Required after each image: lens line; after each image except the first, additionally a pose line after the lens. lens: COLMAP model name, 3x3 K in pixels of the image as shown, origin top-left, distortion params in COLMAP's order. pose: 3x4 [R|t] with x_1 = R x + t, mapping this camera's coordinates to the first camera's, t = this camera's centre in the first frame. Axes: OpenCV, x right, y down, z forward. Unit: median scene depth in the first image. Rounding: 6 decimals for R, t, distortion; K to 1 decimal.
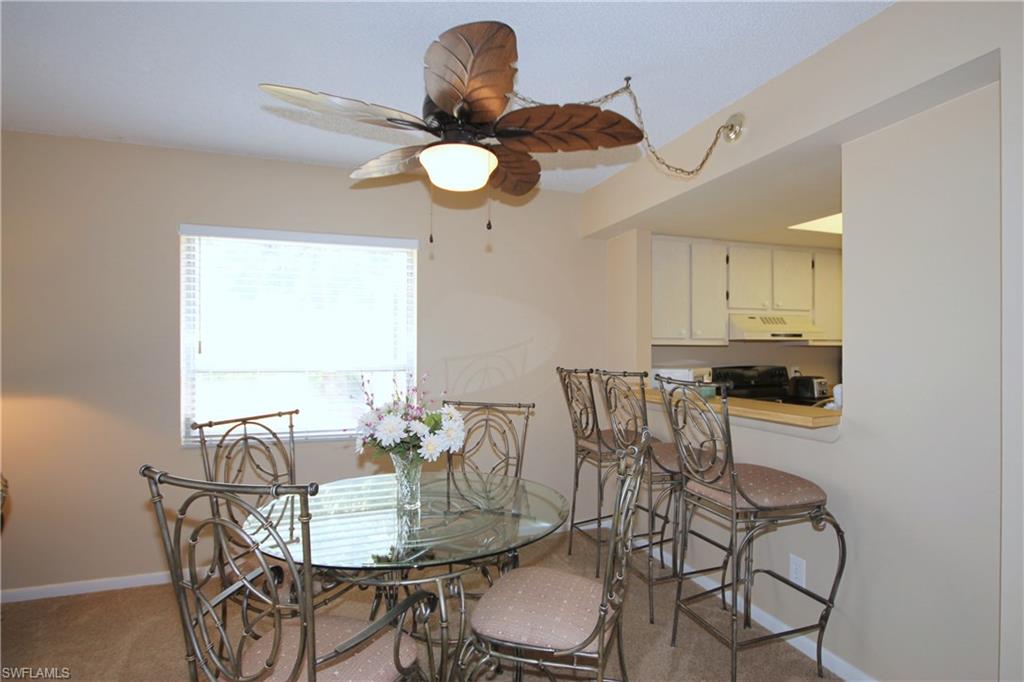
lens RADIAL K [[502.3, 0, 511.3], [0, 502.3, 353.4], [0, 0, 1]] dist [0.000550, 0.000014]
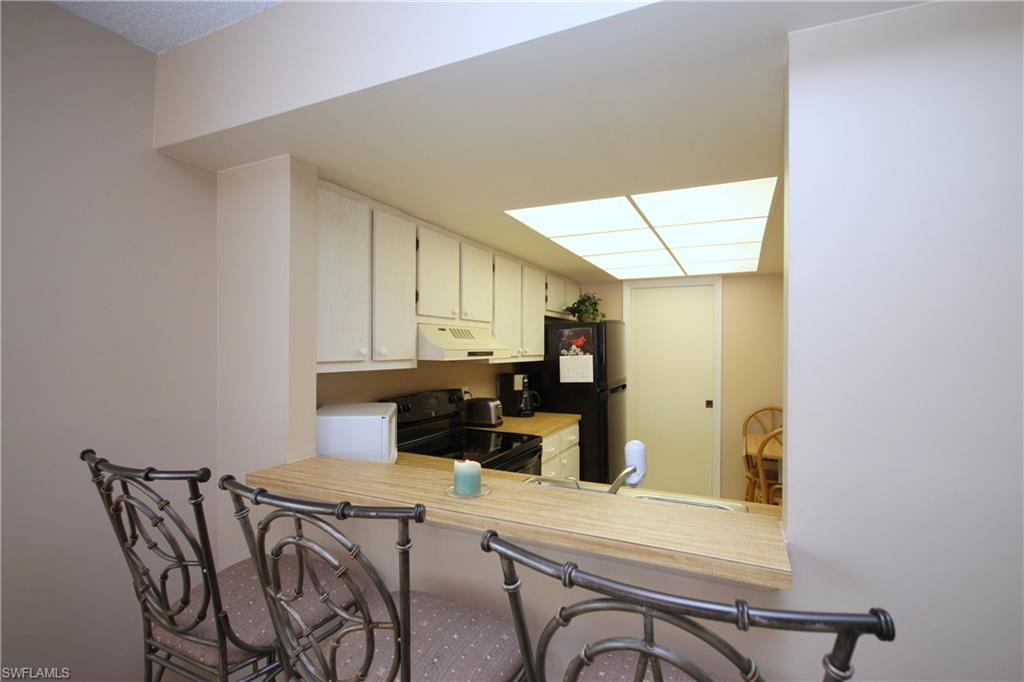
lens RADIAL K [[475.2, 0, 514.7], [0, 475.2, 351.2], [0, 0, 1]] dist [0.002291, -0.006655]
pose [[0.689078, -0.001640, 0.724685, 0.050720], [-0.001500, 0.999992, 0.003690, -0.043453], [-0.724686, -0.003630, 0.689070, 0.464733]]
